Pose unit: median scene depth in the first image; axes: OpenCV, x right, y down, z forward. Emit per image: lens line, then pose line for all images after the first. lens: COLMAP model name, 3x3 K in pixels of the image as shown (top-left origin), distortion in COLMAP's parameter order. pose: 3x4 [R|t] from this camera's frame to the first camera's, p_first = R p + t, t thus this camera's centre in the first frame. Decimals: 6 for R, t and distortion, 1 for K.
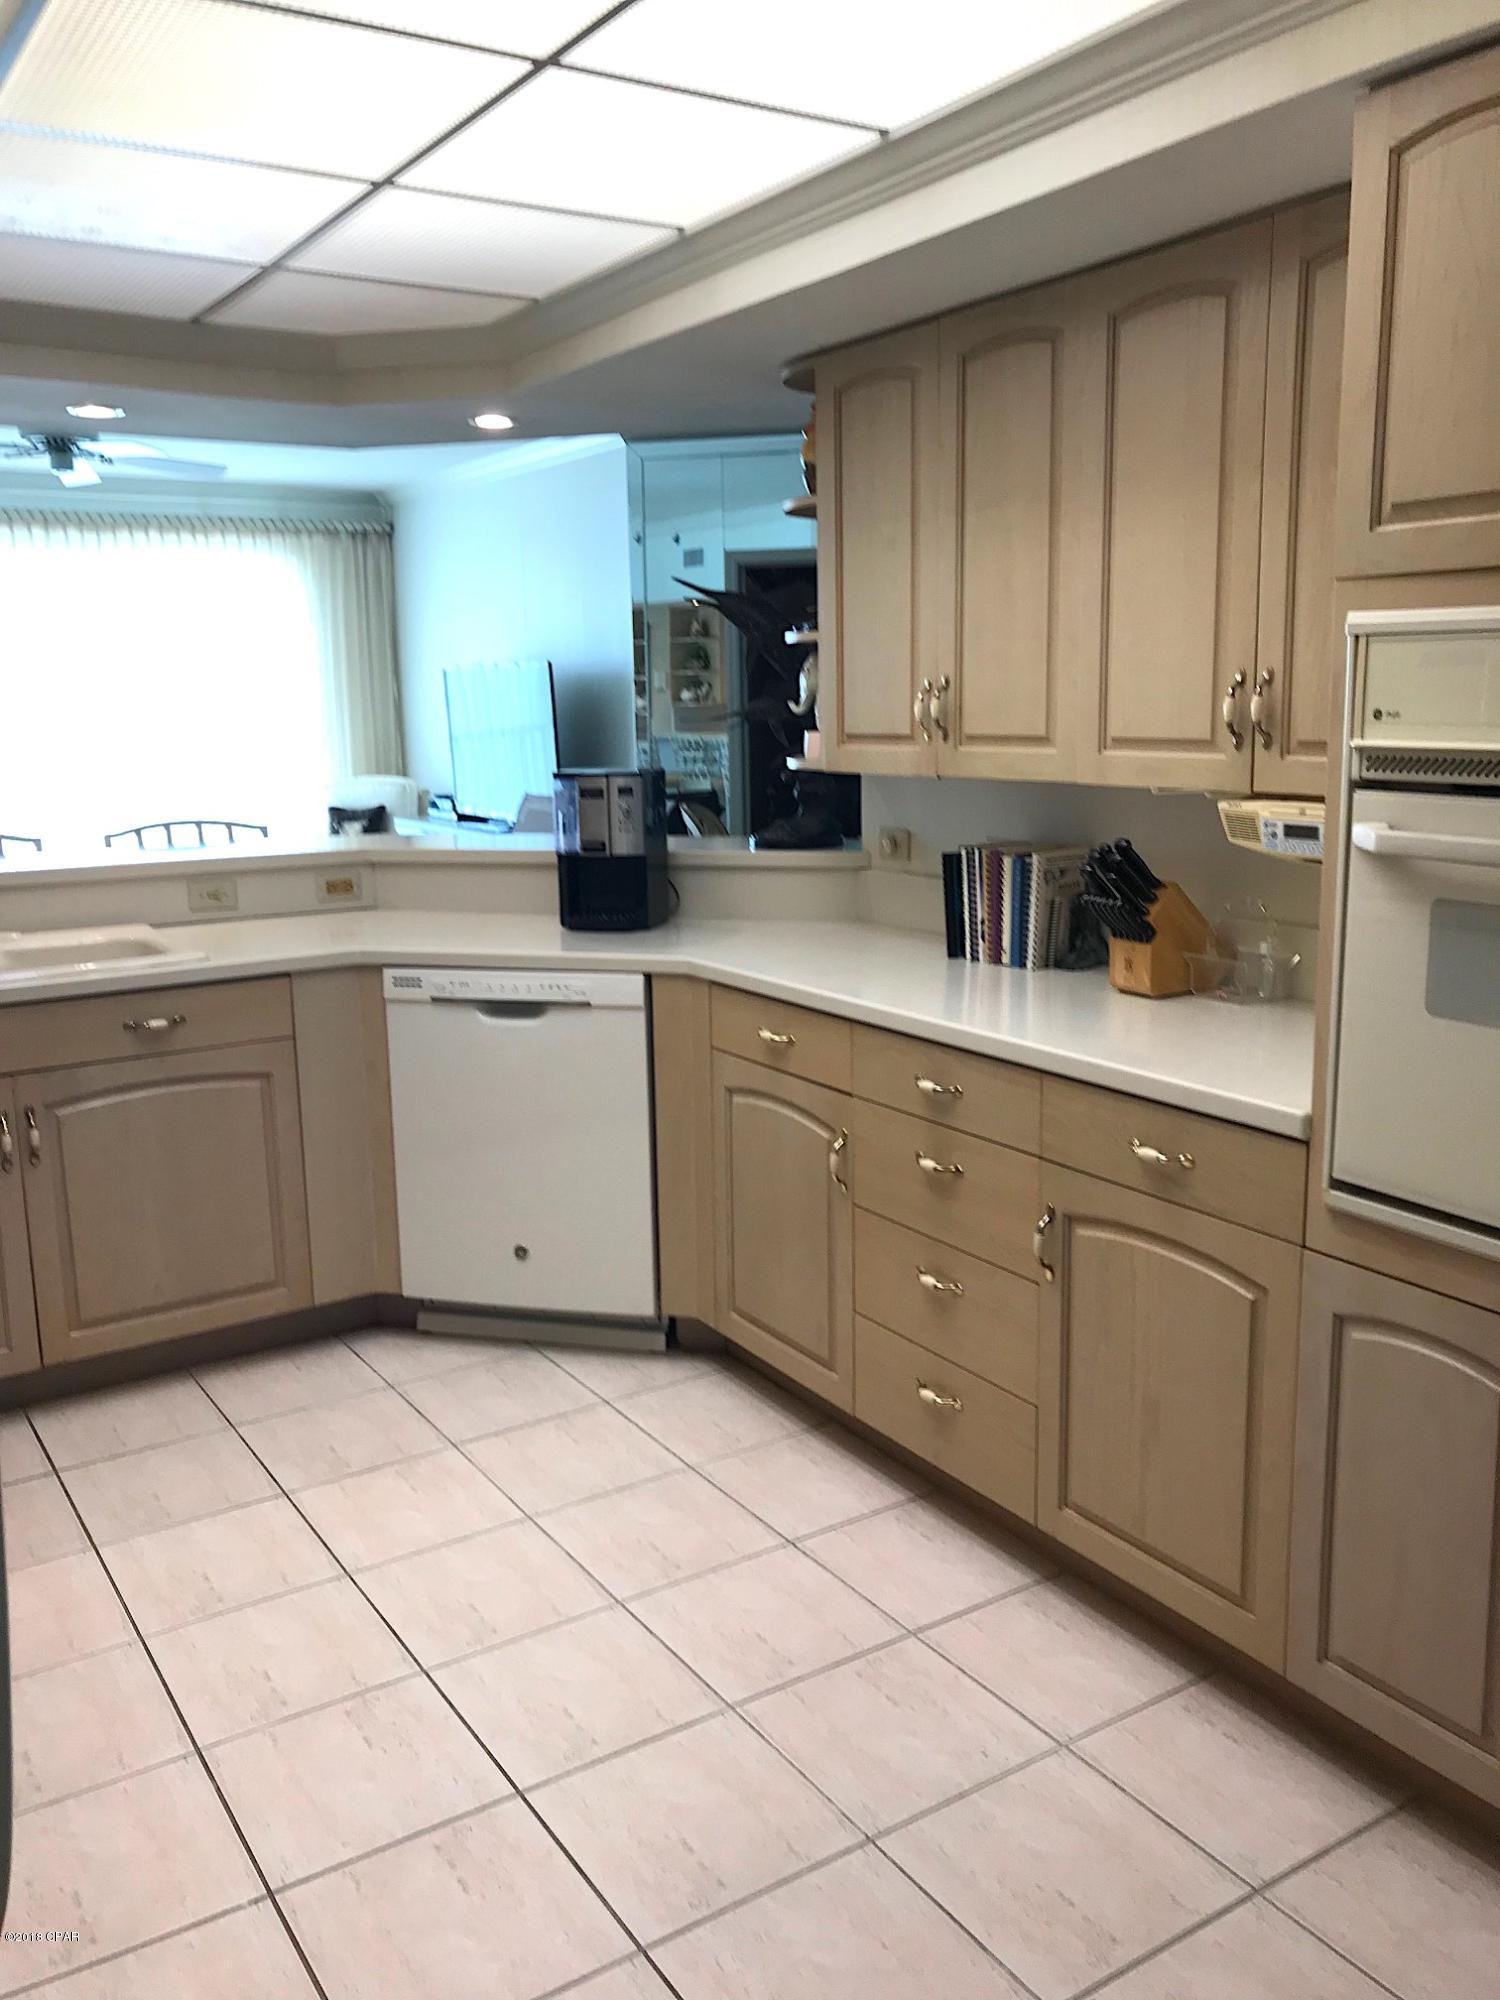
lens RADIAL K [[1632.0, 0, 750.0], [0, 1632.0, 1000.0], [0, 0, 1]] dist [-0.005017, 0.014253]
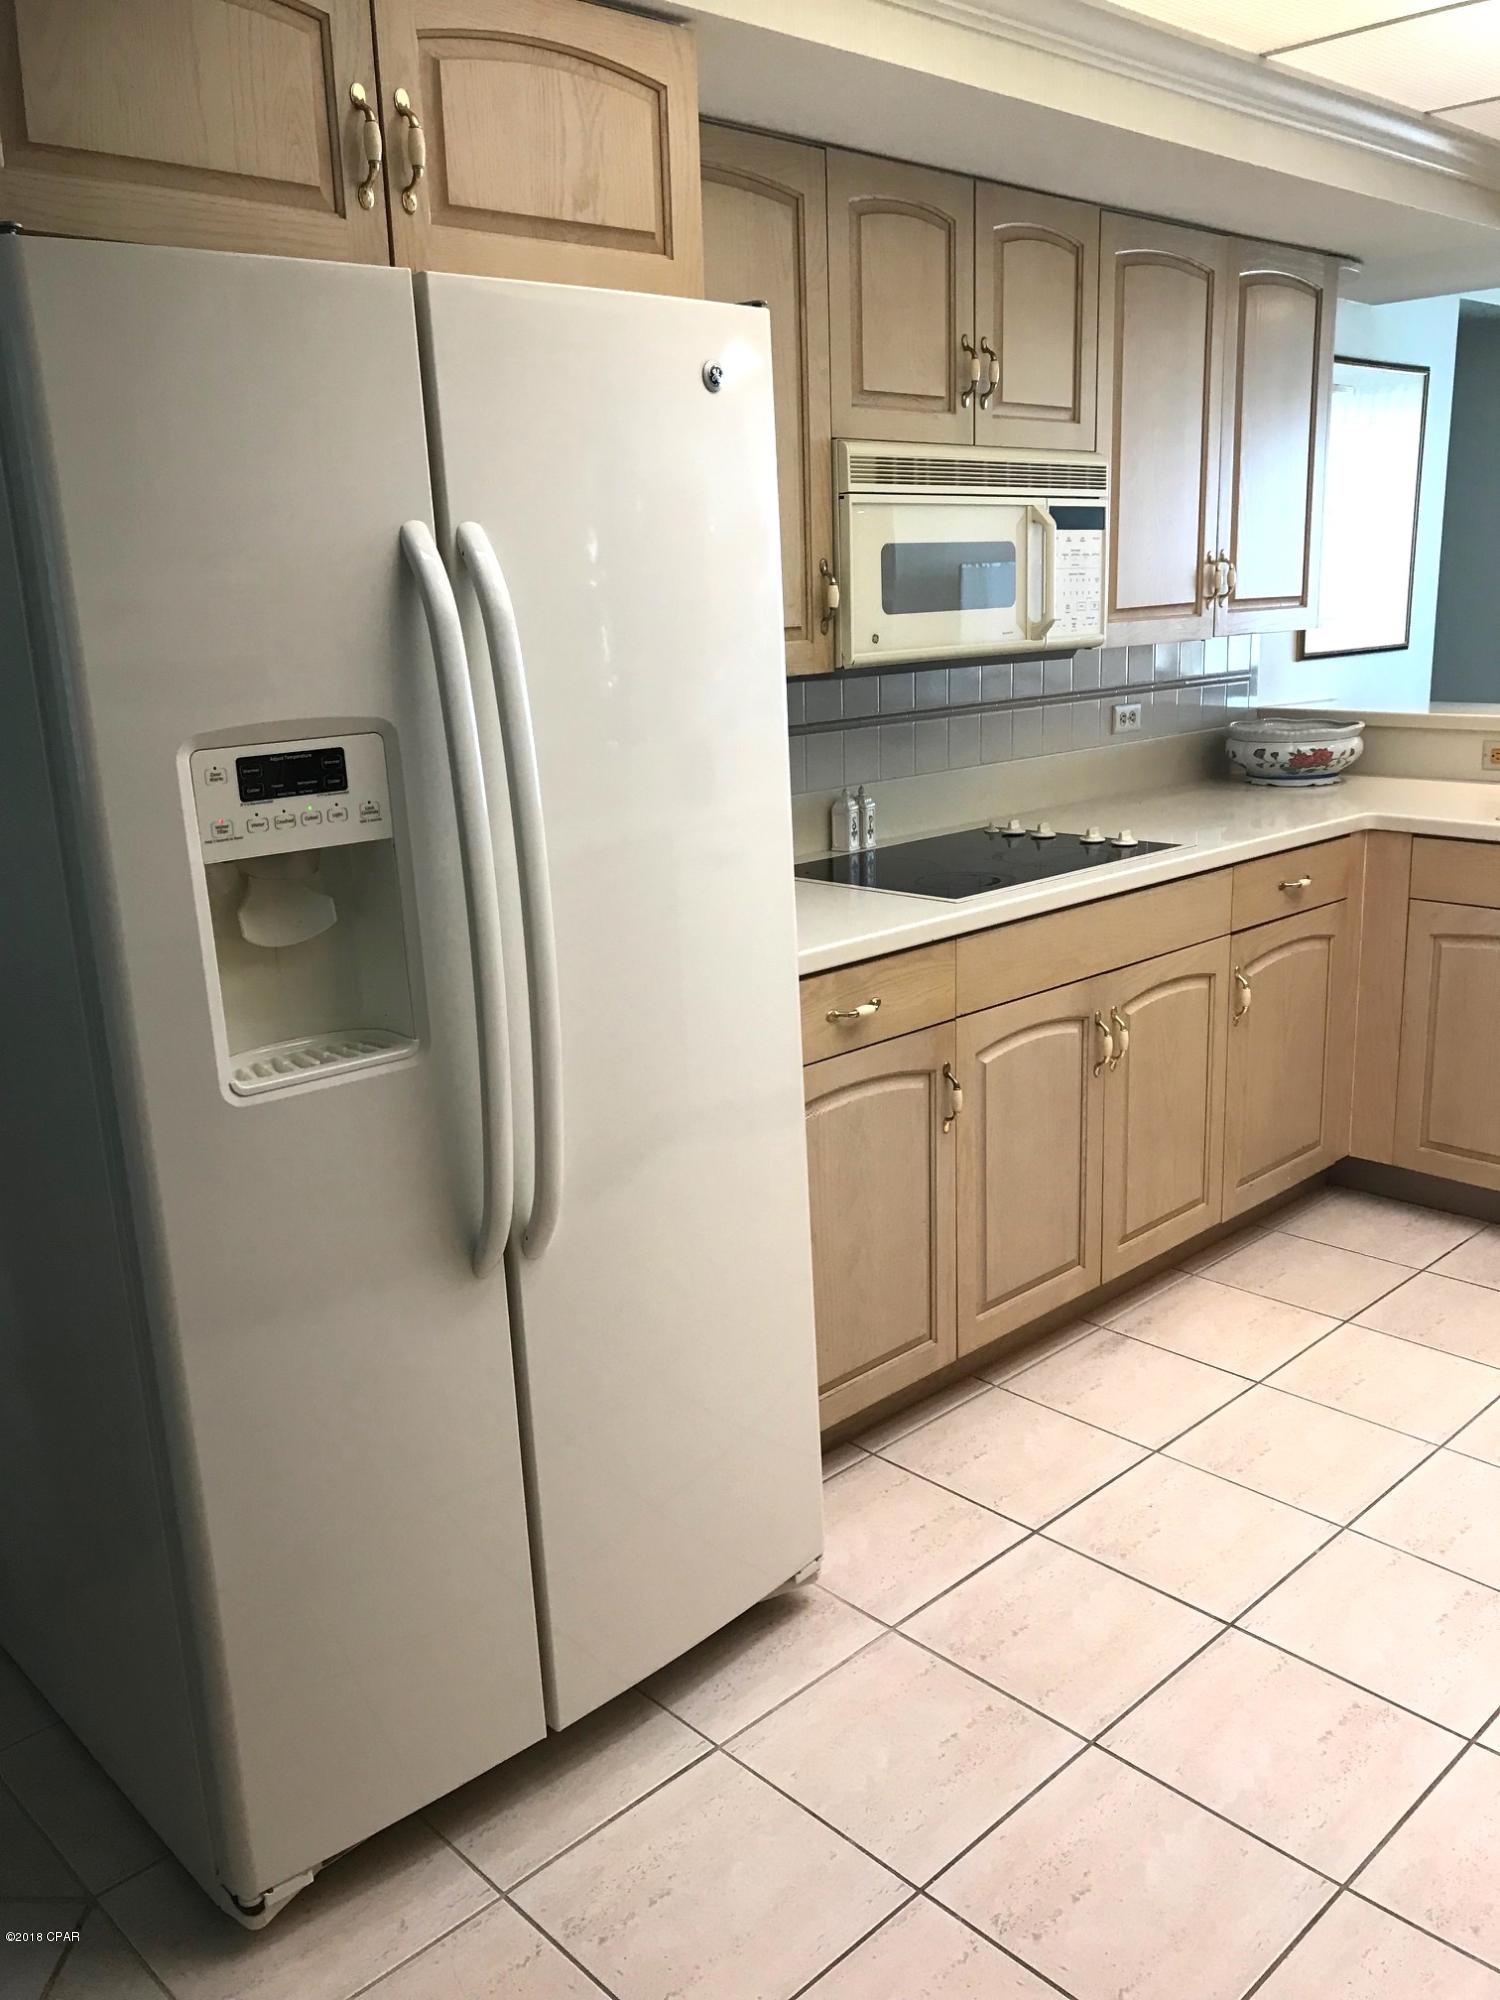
lens RADIAL K [[1632.0, 0, 750.0], [0, 1632.0, 1000.0], [0, 0, 1]] dist [-0.005017, 0.014253]
pose [[-0.185341, -0.221170, 0.957461, -0.820242], [0.215467, 0.941485, 0.259189, -0.222528], [-0.958761, 0.254340, -0.126841, 1.264265]]
